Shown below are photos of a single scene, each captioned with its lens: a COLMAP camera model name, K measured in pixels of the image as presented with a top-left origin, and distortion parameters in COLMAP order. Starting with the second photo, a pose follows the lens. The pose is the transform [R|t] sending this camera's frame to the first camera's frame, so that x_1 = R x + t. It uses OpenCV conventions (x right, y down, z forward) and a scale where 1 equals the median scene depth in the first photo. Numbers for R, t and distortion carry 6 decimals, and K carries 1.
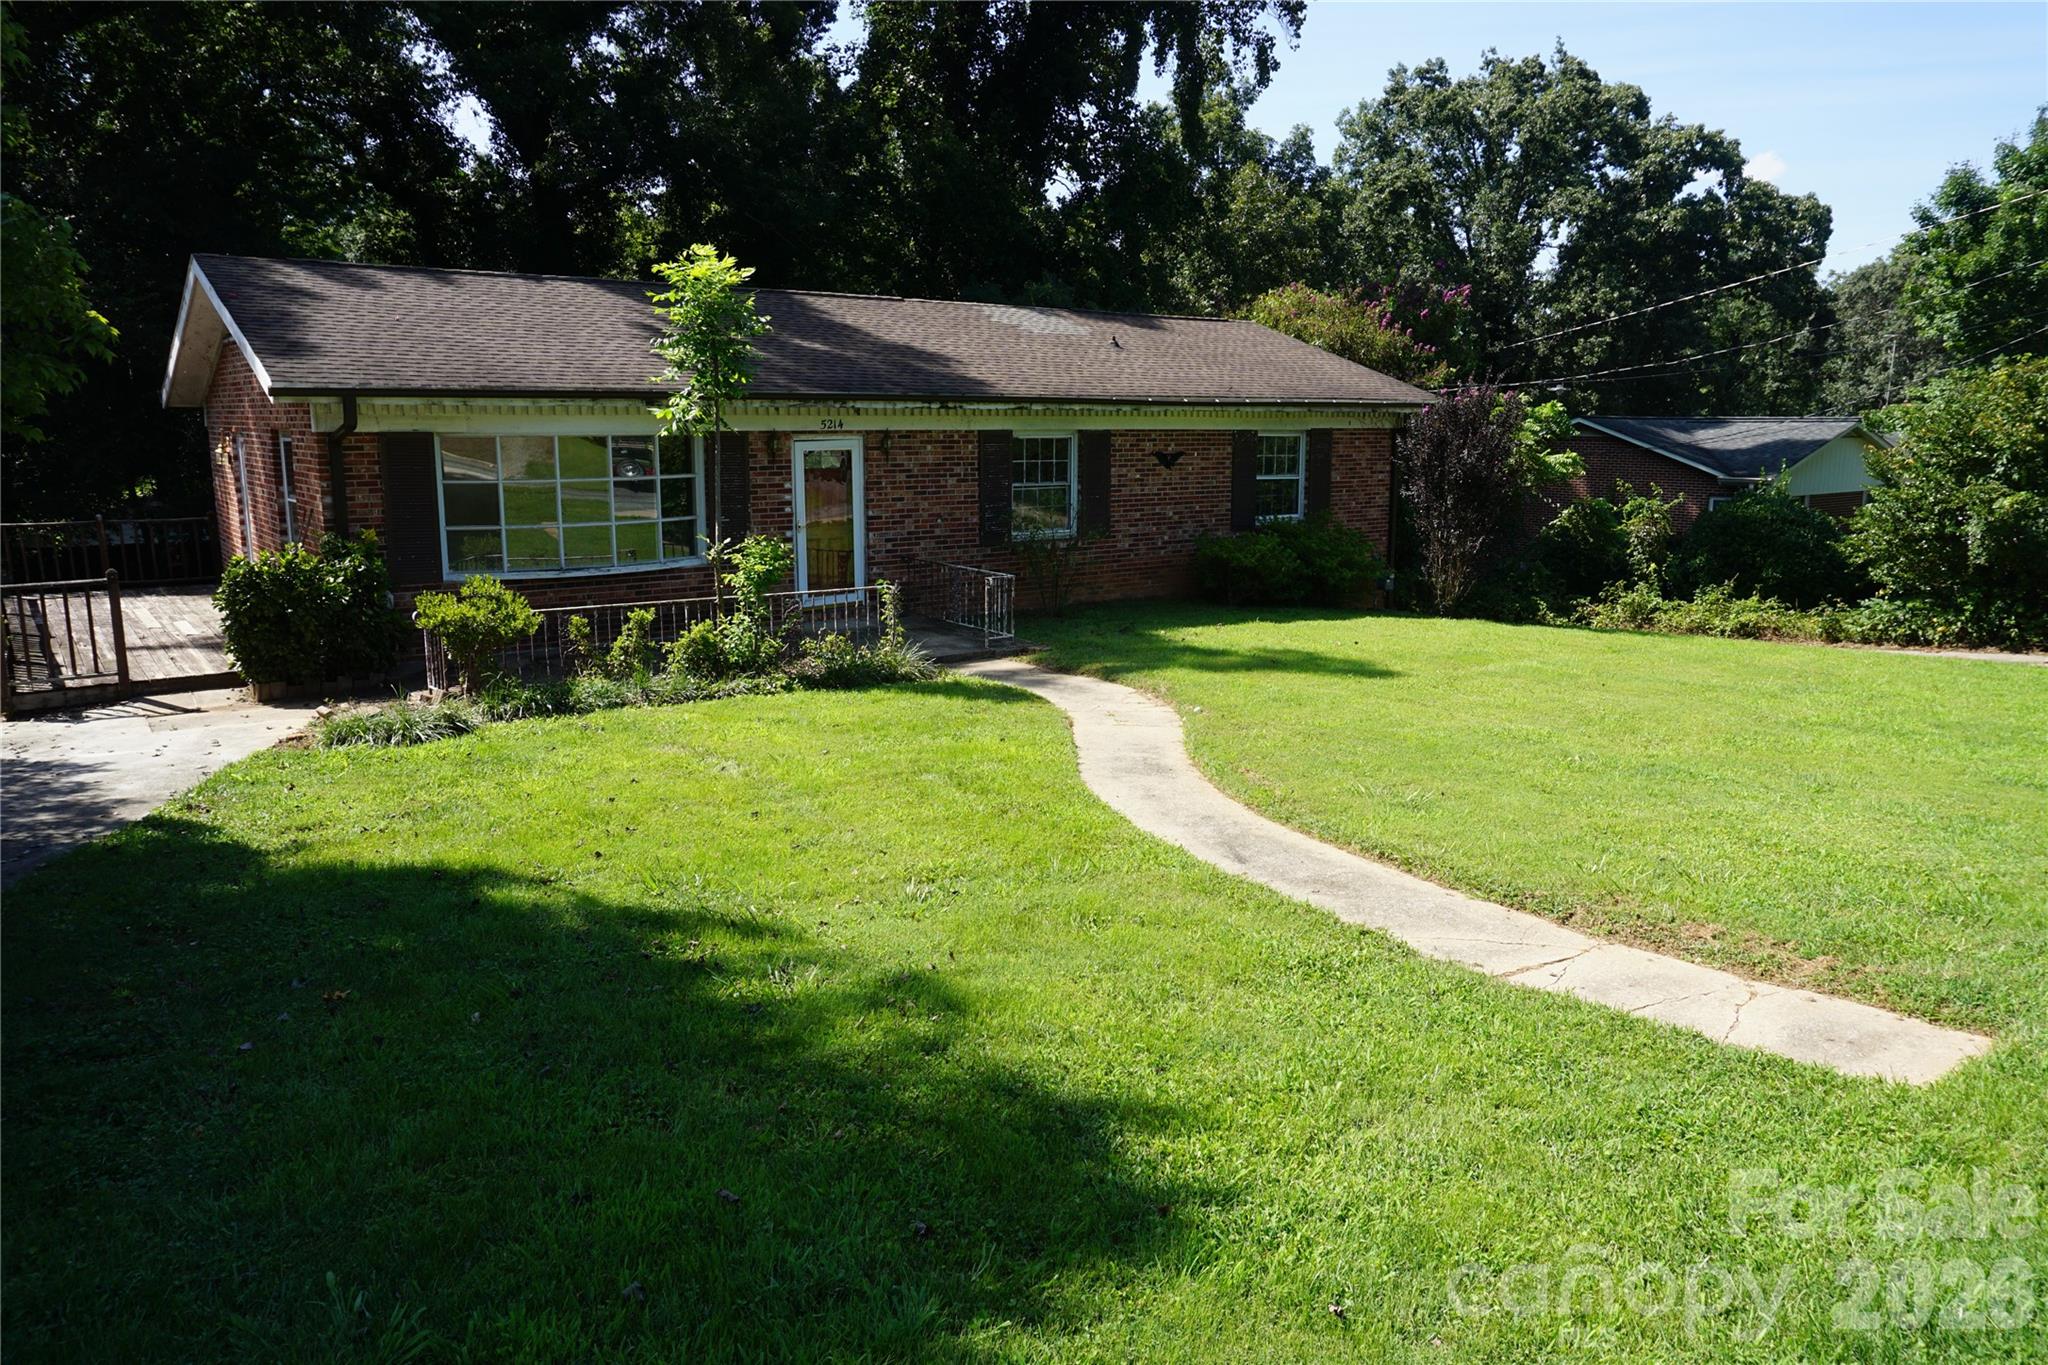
lens RADIAL K [[1376.2, 0, 1031.6], [0, 1376.2, 675.4], [0, 0, 1]] dist [-0.044618, 0.033792]
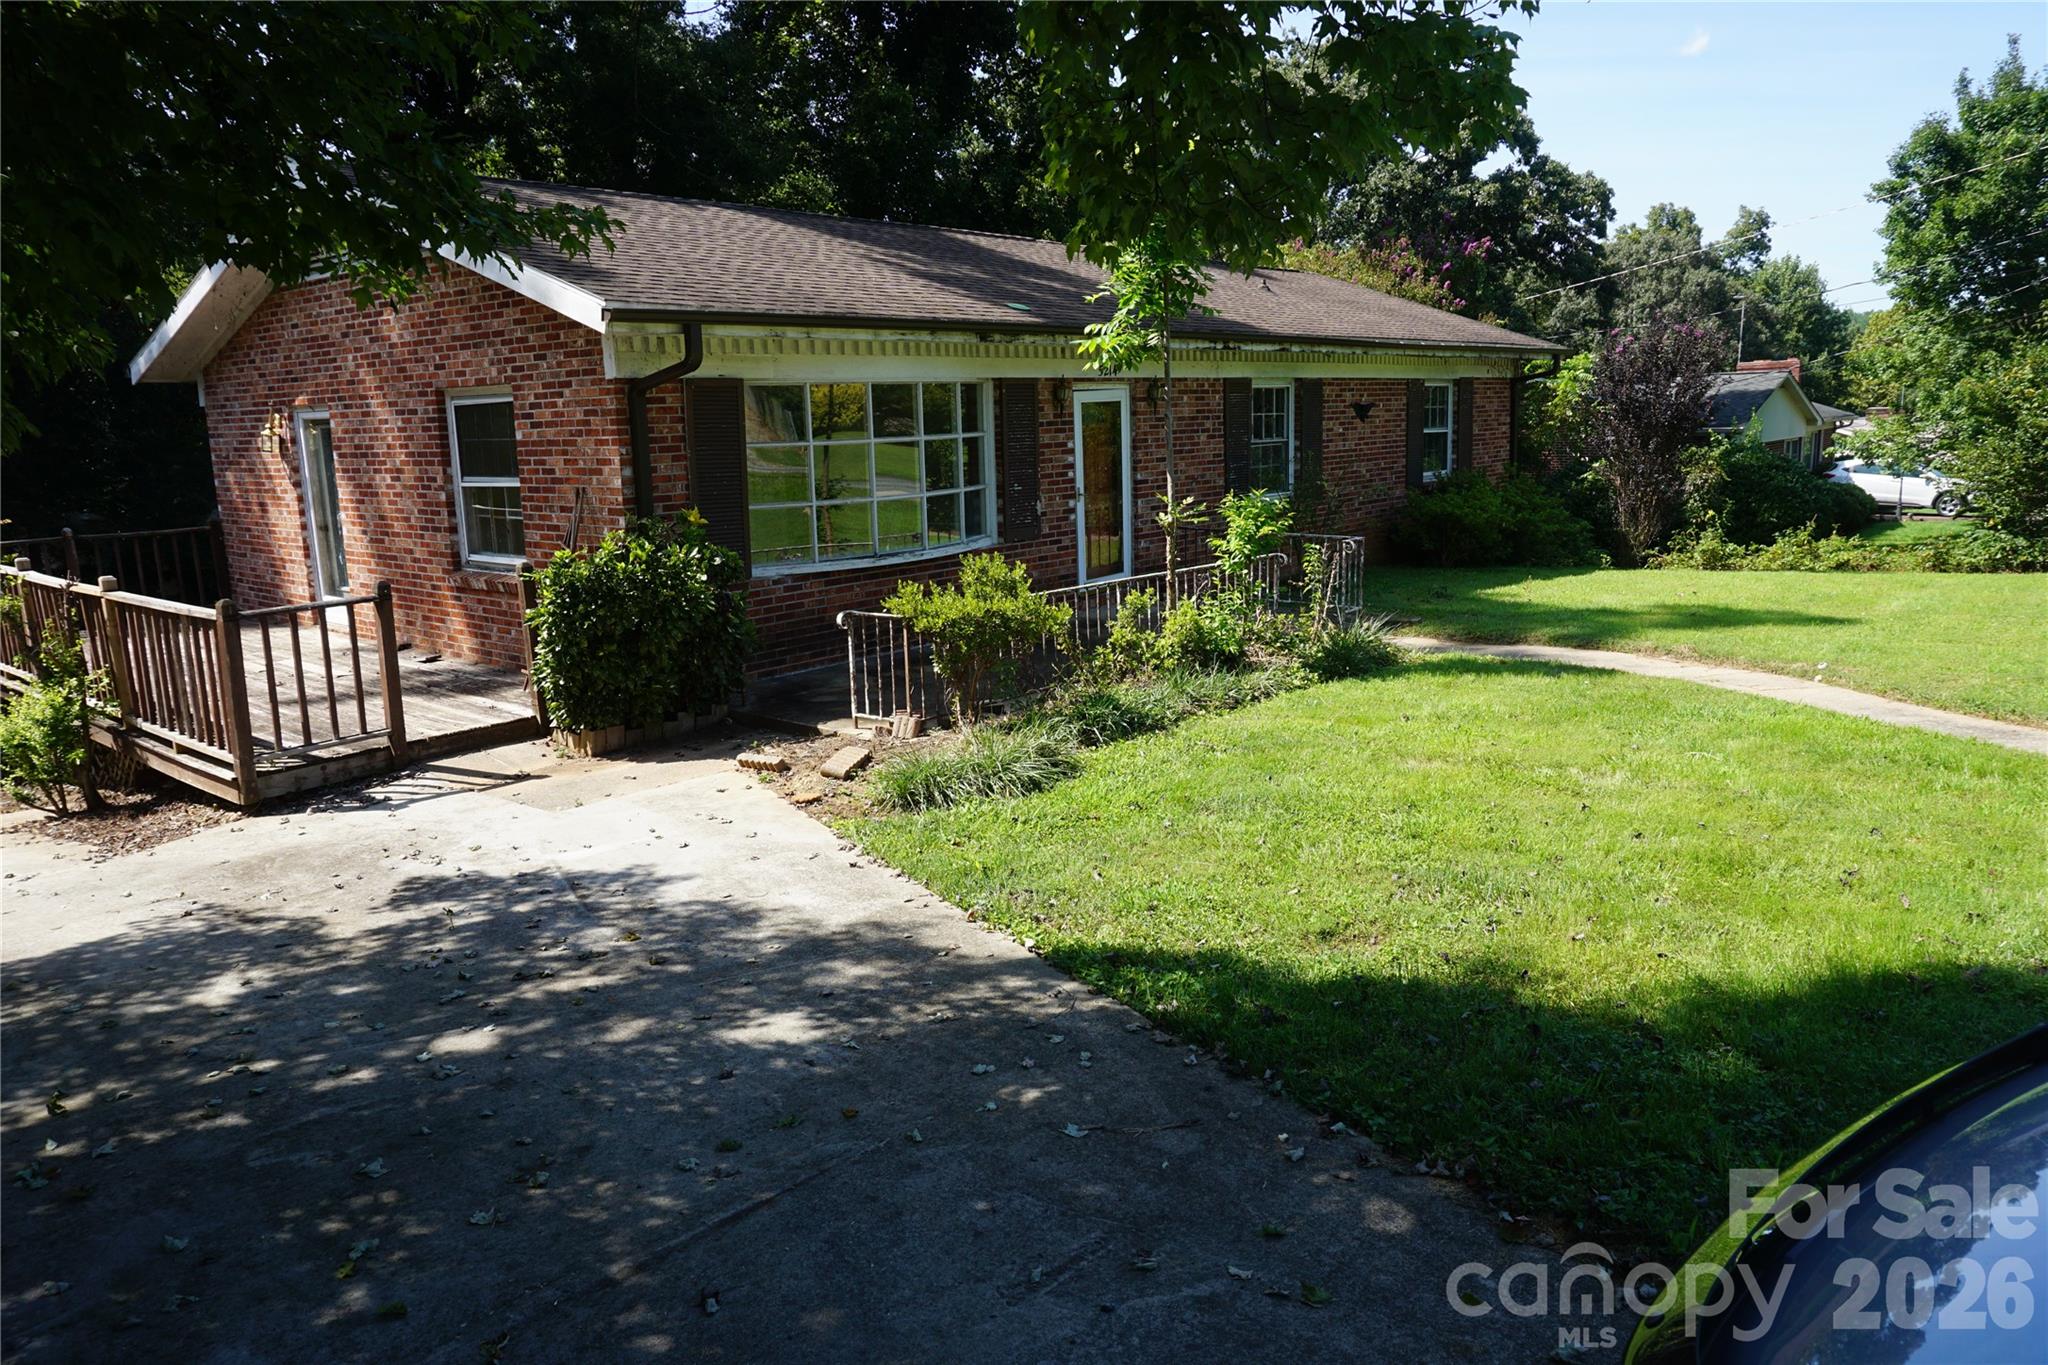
lens RADIAL K [[1376.2, 0, 1031.4], [0, 1376.2, 650.0], [0, 0, 1]] dist [-0.044618, 0.033792]
pose [[0.977119, -0.068523, 0.201354, -0.355755], [0.071810, 0.997377, -0.009055, -0.009413], [-0.200205, 0.023307, 0.979477, 0.190697]]
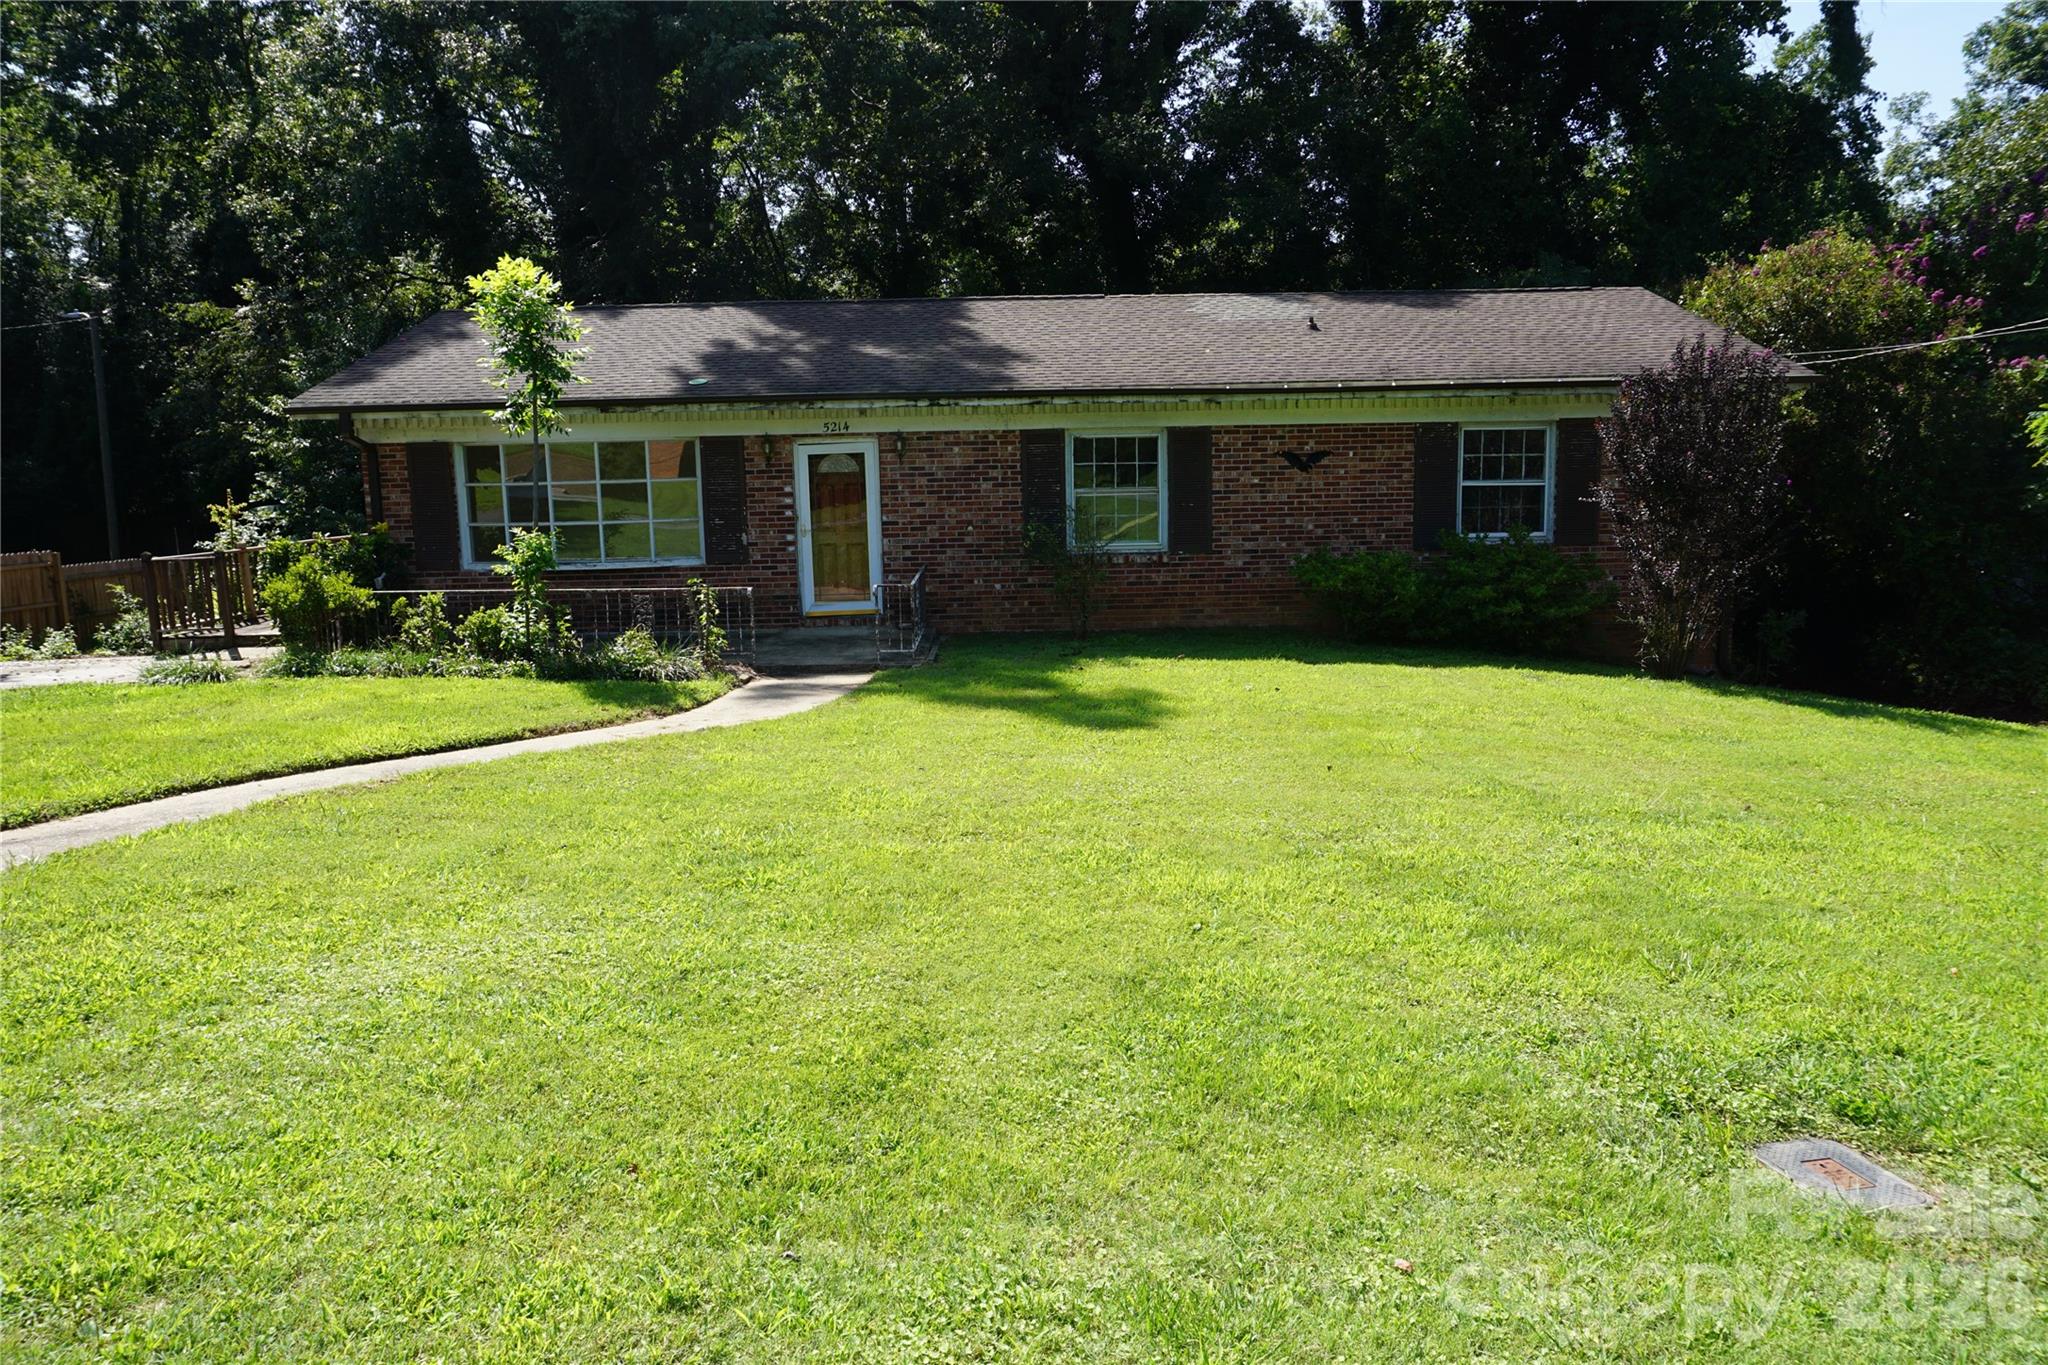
lens RADIAL K [[1376.2, 0, 1034.2], [0, 1376.2, 691.3], [0, 0, 1]] dist [-0.044618, 0.033792]
pose [[0.802564, 0.077909, -0.591457, 0.542984], [-0.086619, 0.996148, 0.013681, -0.019370], [0.590245, 0.040252, 0.806220, 0.287174]]
